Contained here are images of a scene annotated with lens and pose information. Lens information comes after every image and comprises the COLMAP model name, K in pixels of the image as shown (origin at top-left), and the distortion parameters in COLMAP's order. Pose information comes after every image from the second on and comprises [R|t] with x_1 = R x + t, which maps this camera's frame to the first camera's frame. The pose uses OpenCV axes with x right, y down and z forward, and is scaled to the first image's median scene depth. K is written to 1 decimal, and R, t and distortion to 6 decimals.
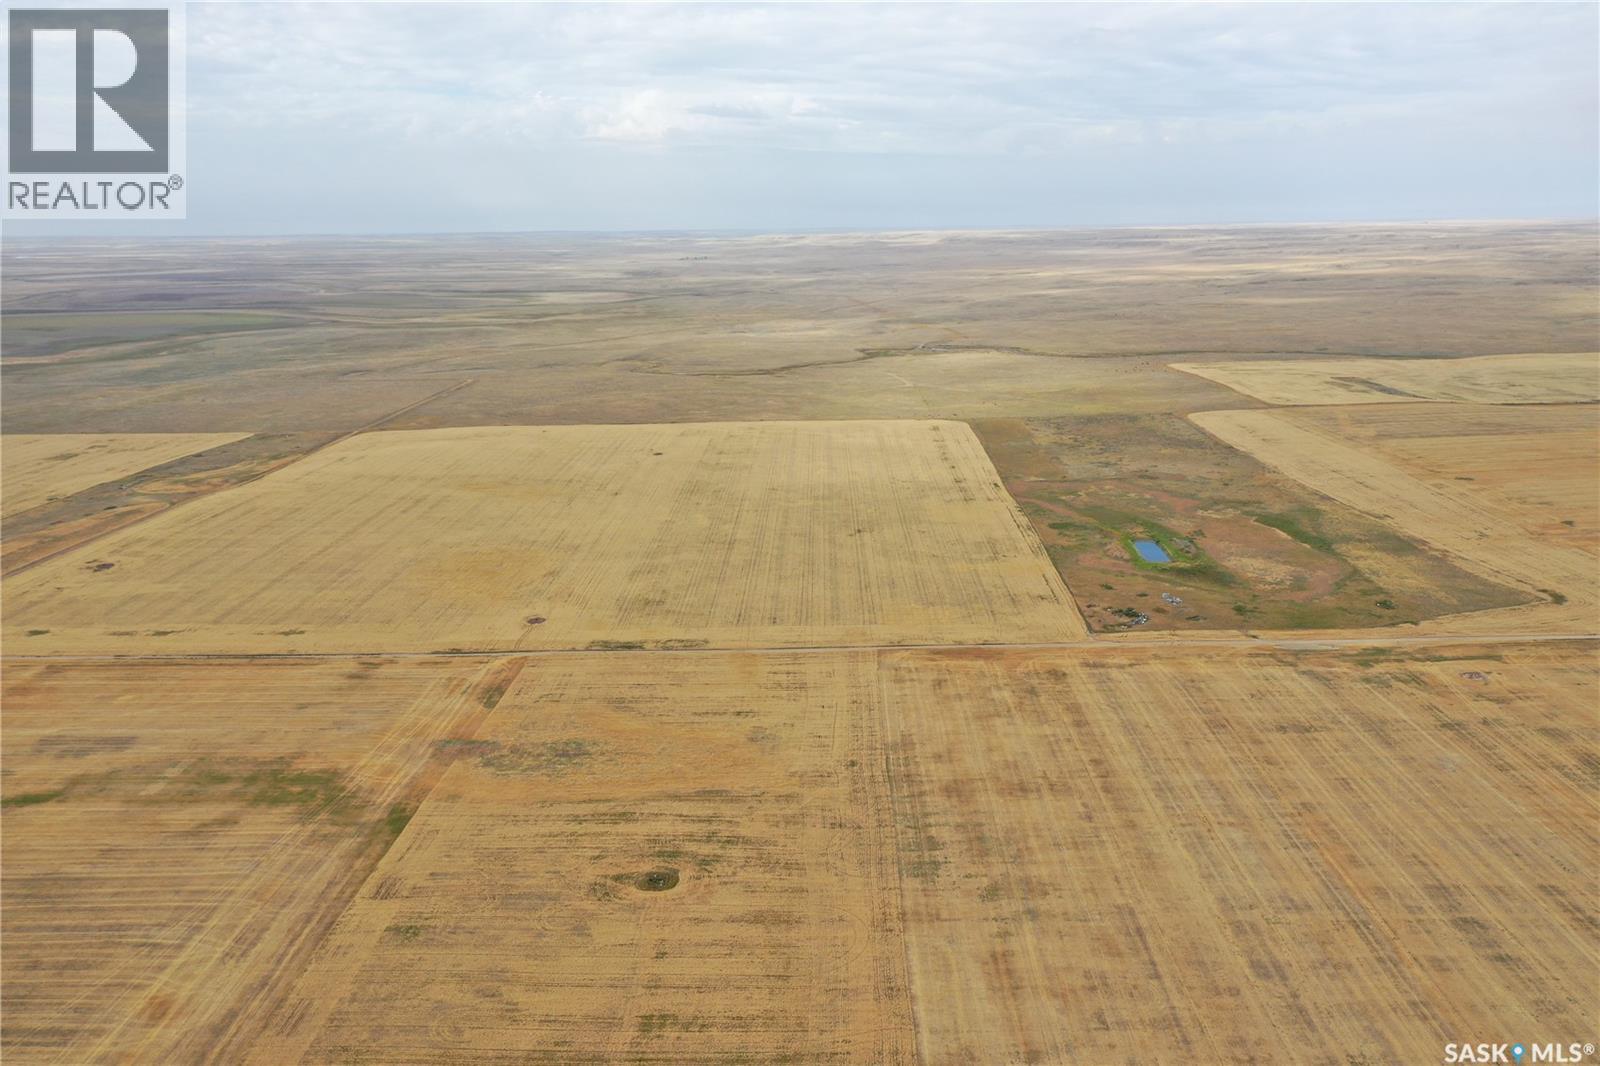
lens RADIAL K [[1259.0, 0, 804.4], [0, 1259.0, 603.6], [0, 0, 1]] dist [0.016397, 0.001499]
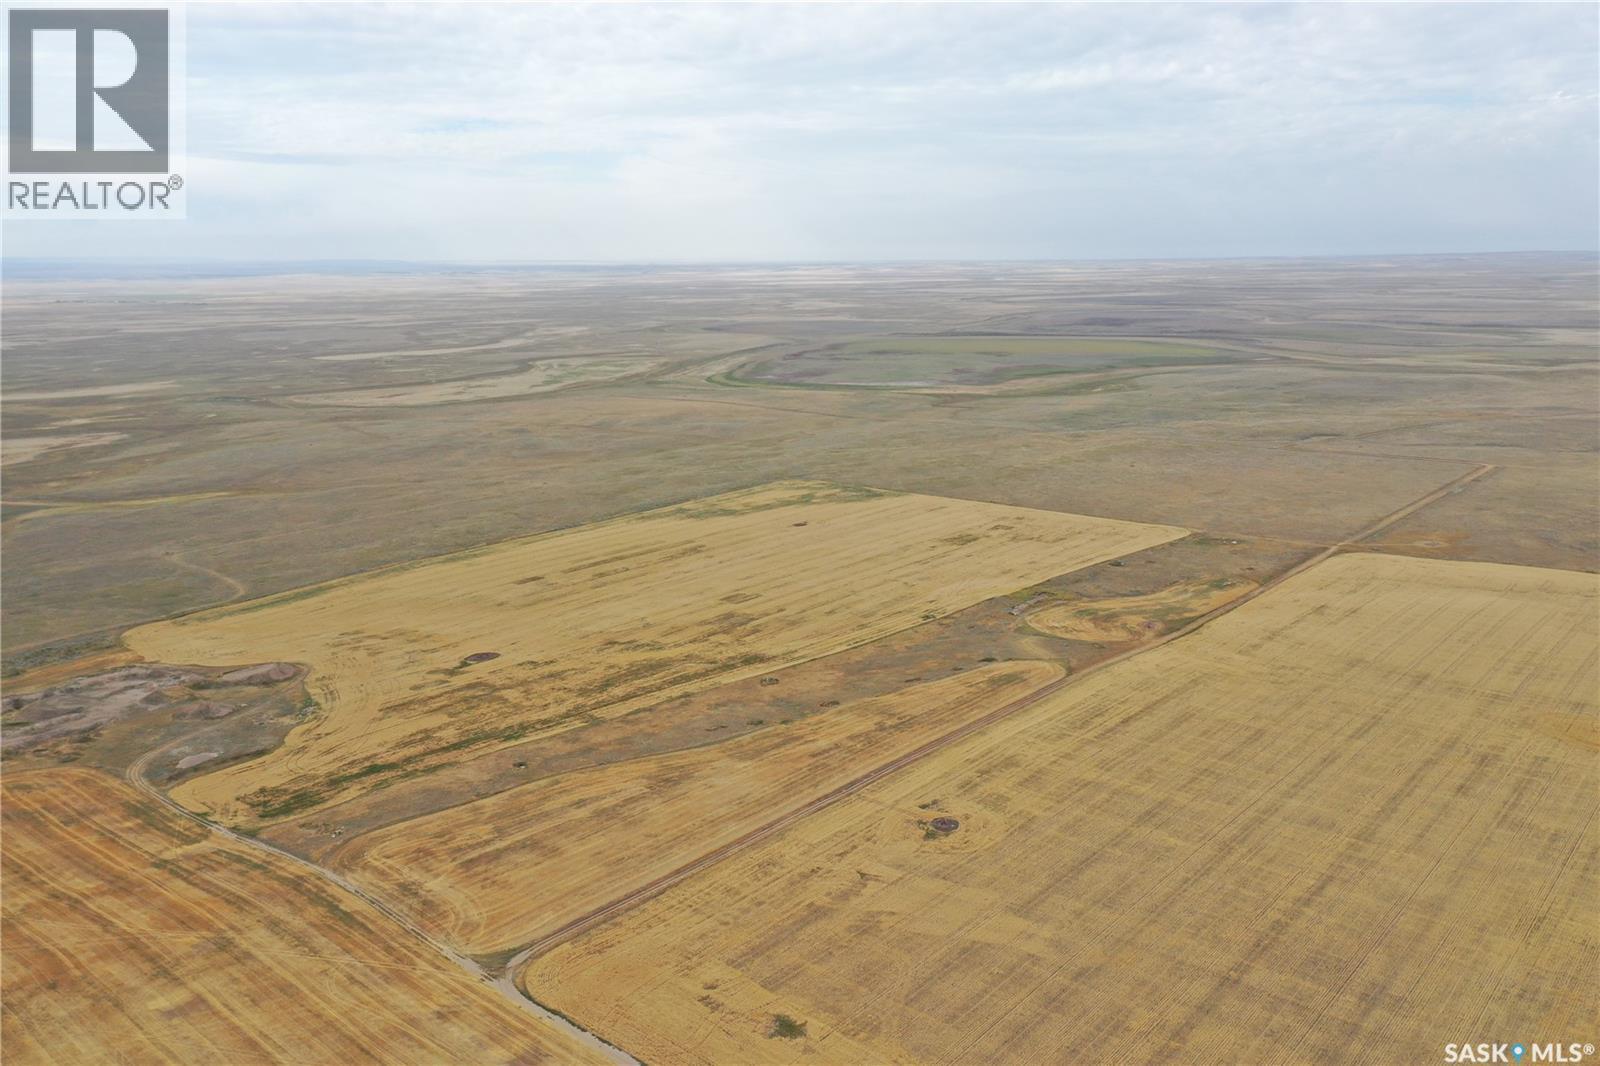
lens RADIAL K [[1259.0, 0, 805.4], [0, 1259.0, 573.2], [0, 0, 1]] dist [0.016397, 0.001499]
pose [[0.772667, 0.154335, -0.615766, -0.099038], [-0.178033, 0.983752, 0.023170, -0.056728], [0.609336, 0.091724, 0.787589, 0.186000]]
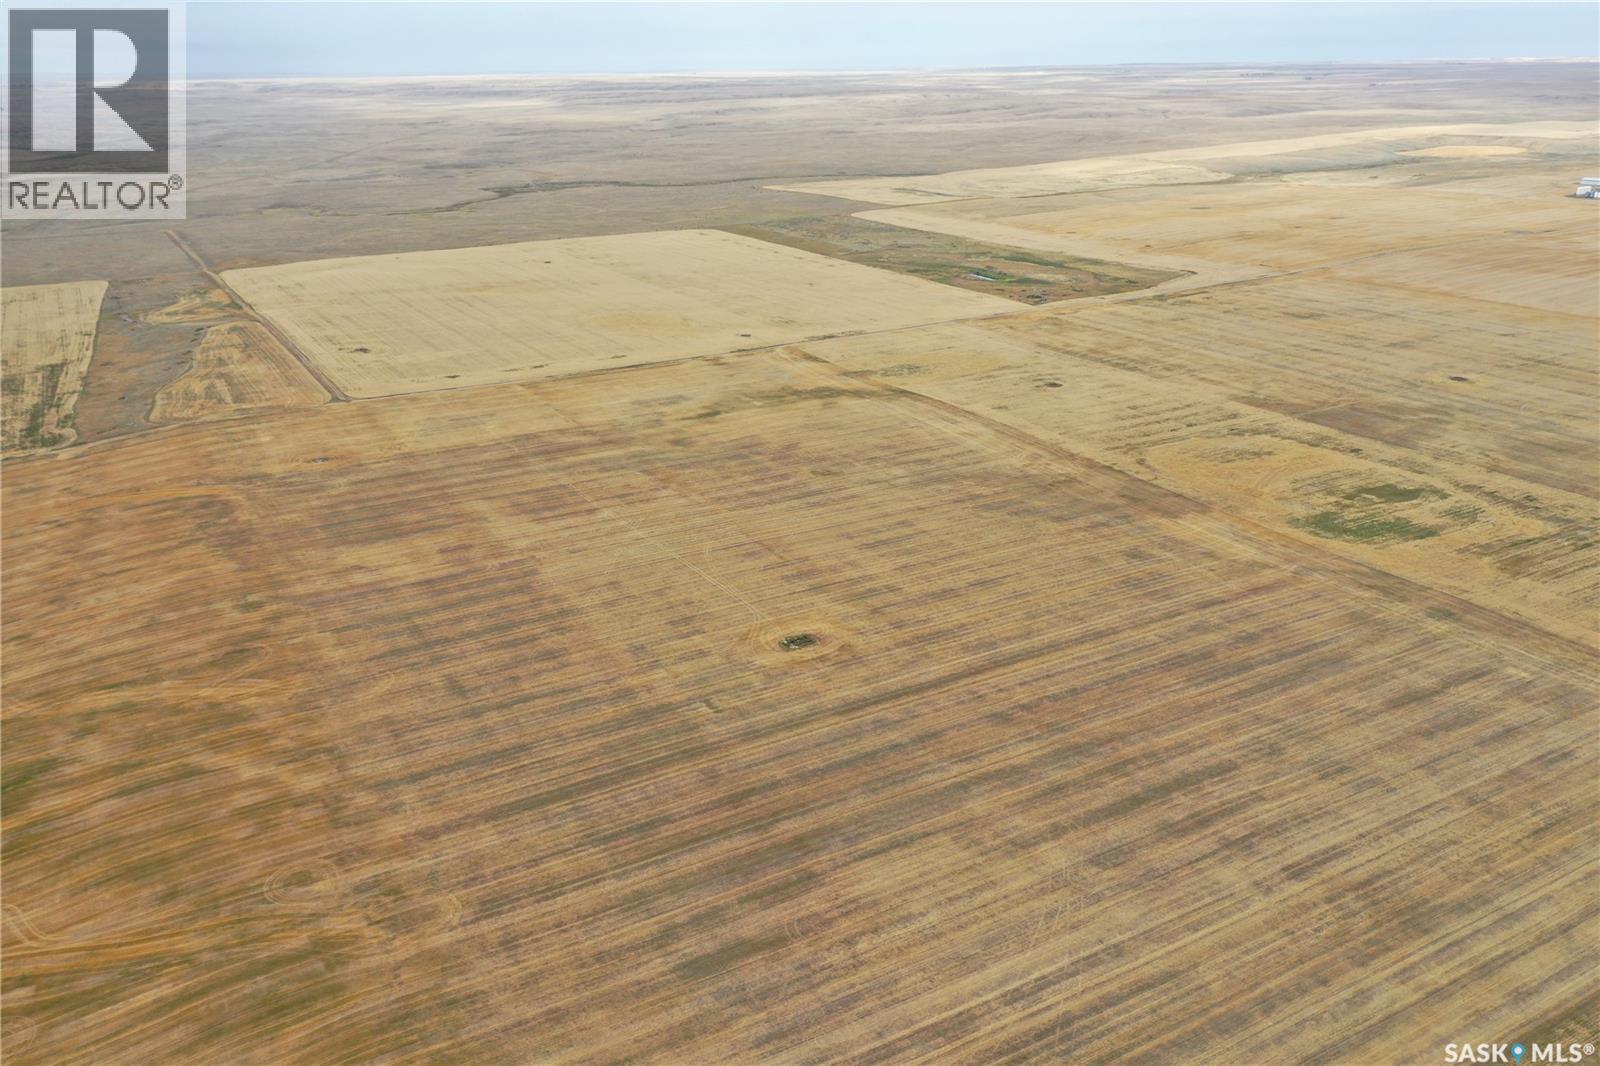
lens RADIAL K [[1259.0, 0, 806.2], [0, 1259.0, 536.7], [0, 0, 1]] dist [0.016397, 0.001499]
pose [[0.847980, -0.182226, 0.497718, -0.325982], [0.151680, 0.983199, 0.101550, 0.037607], [-0.507861, -0.010619, 0.861374, -0.140456]]
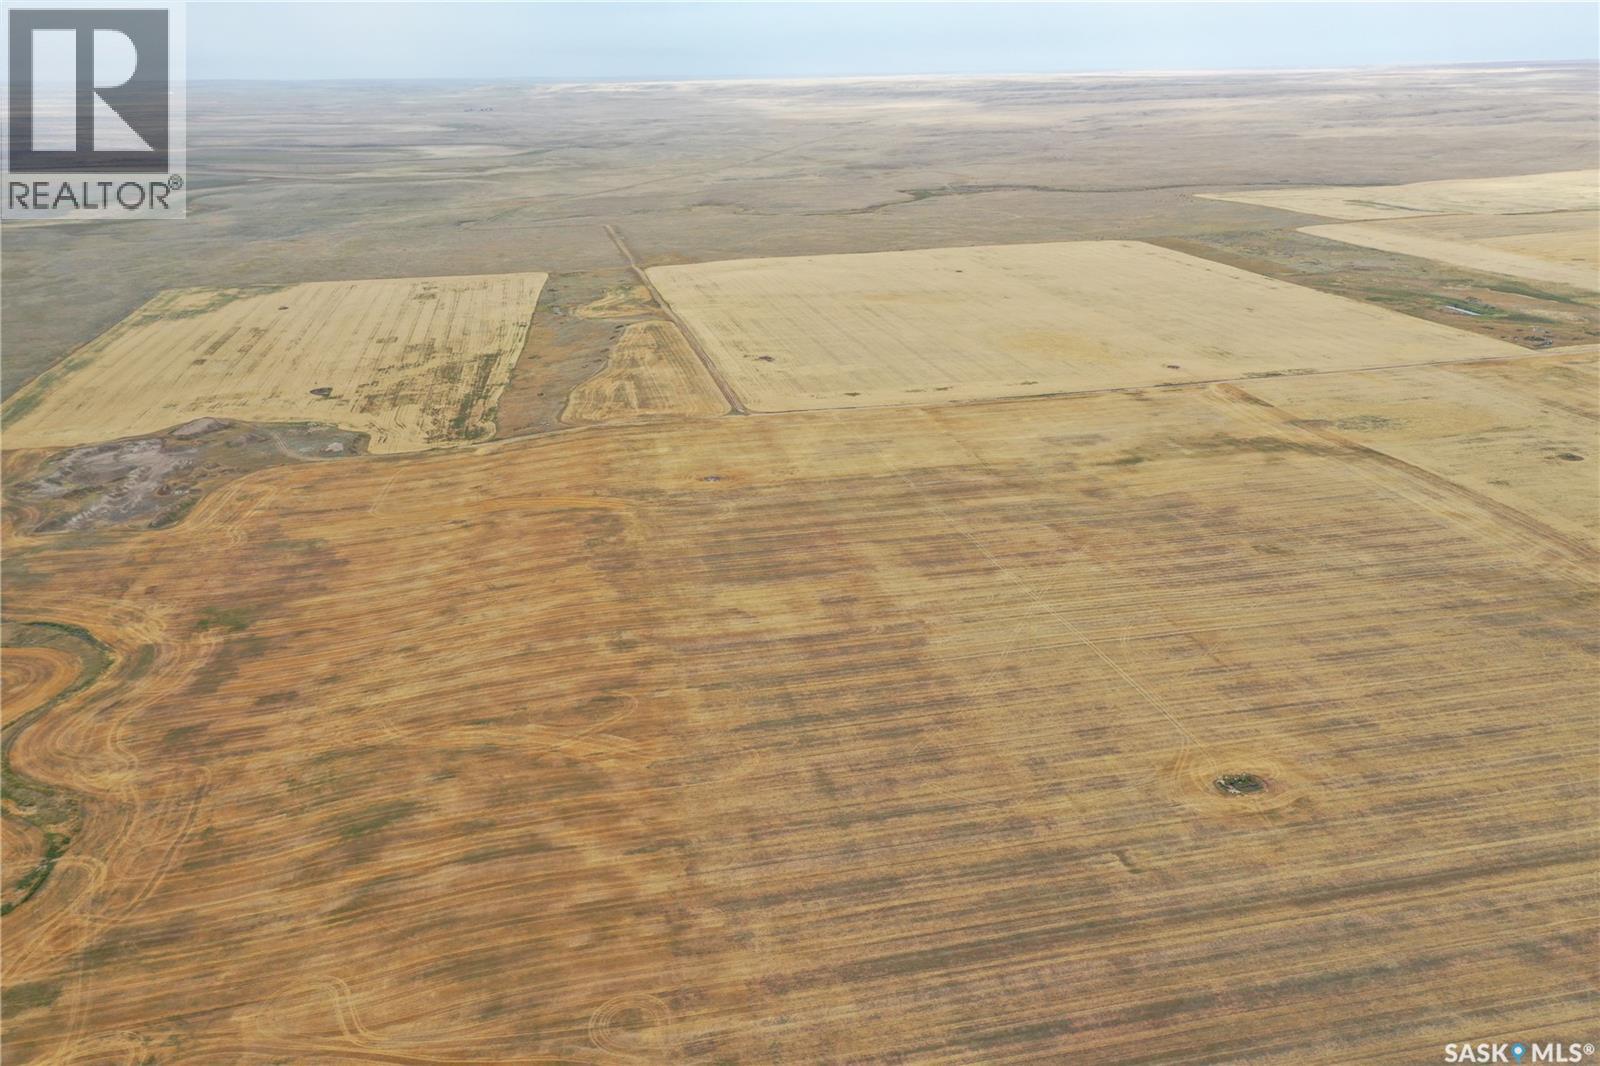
lens RADIAL K [[1259.0, 0, 811.2], [0, 1259.0, 545.8], [0, 0, 1]] dist [0.016397, 0.001499]
pose [[0.968663, -0.088234, 0.232177, -0.315557], [0.072601, 0.994533, 0.075053, 0.025766], [-0.237530, -0.055844, 0.969774, -0.100375]]
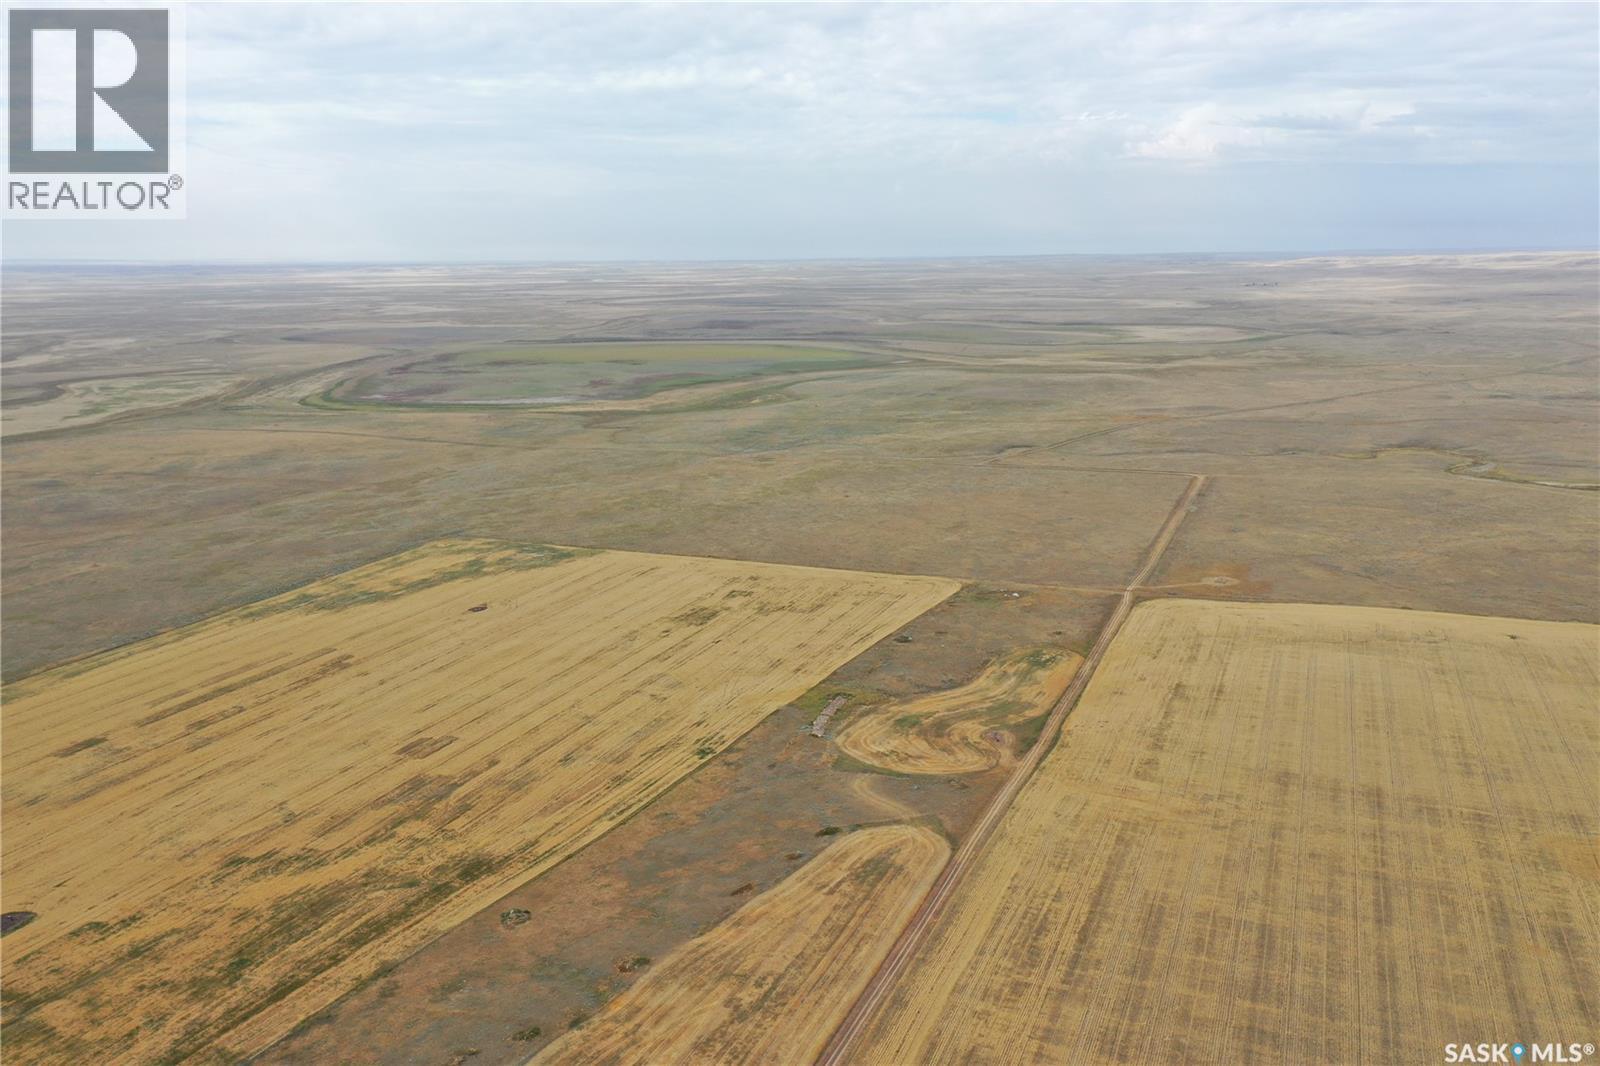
lens RADIAL K [[1259.0, 0, 809.8], [0, 1259.0, 544.7], [0, 0, 1]] dist [0.016397, 0.001499]
pose [[0.932841, 0.079515, -0.351403, -0.186265], [-0.100656, 0.994023, -0.042278, -0.077340], [0.345941, 0.074809, 0.935269, 0.253717]]
